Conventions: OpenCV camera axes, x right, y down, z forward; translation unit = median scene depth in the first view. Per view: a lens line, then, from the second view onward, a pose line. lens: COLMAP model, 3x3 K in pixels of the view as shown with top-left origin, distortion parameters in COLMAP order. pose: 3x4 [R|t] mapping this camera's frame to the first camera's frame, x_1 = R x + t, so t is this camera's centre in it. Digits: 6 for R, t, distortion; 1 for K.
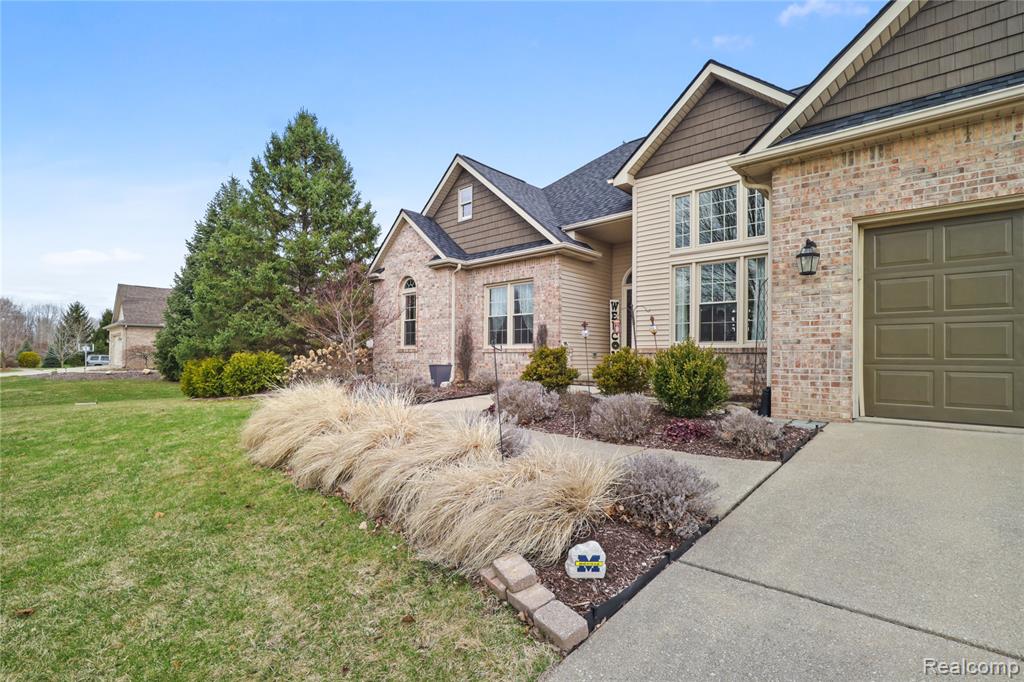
lens RADIAL K [[475.3, 0, 514.0], [0, 475.3, 351.9], [0, 0, 1]] dist [-0.025699, 0.000745]
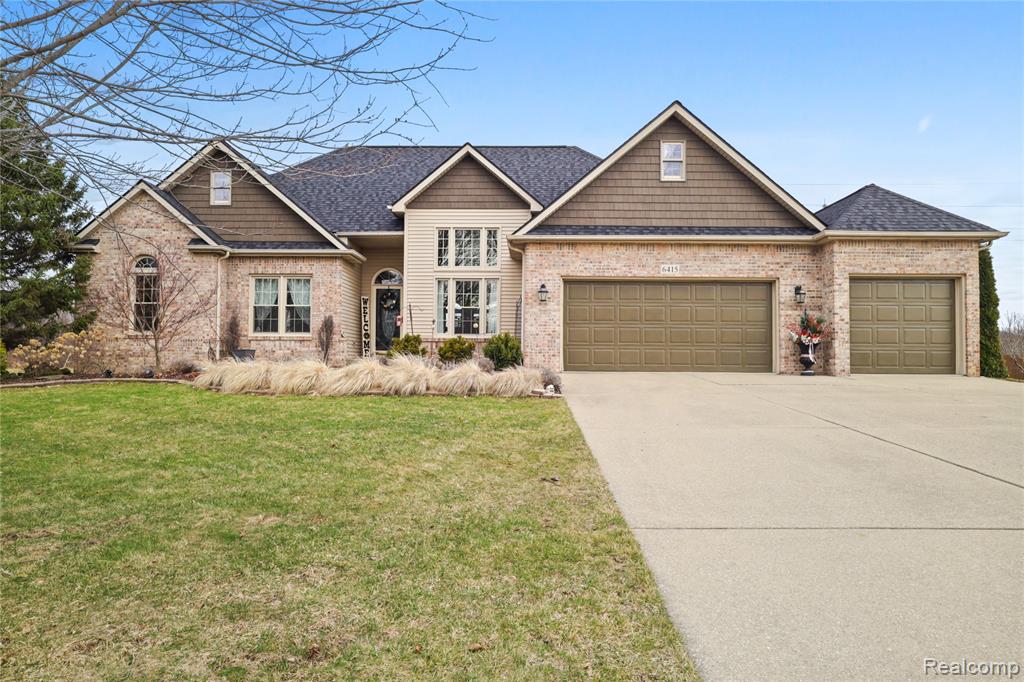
lens RADIAL K [[684.3, 0, 512.0], [0, 684.3, 341.0], [0, 0, 1]] dist [0.001840, 0.001012]
pose [[0.746406, 0.017908, 0.665250, -0.658130], [-0.007214, 0.999797, -0.018819, 0.028856], [-0.665452, 0.009248, 0.746384, -0.508629]]
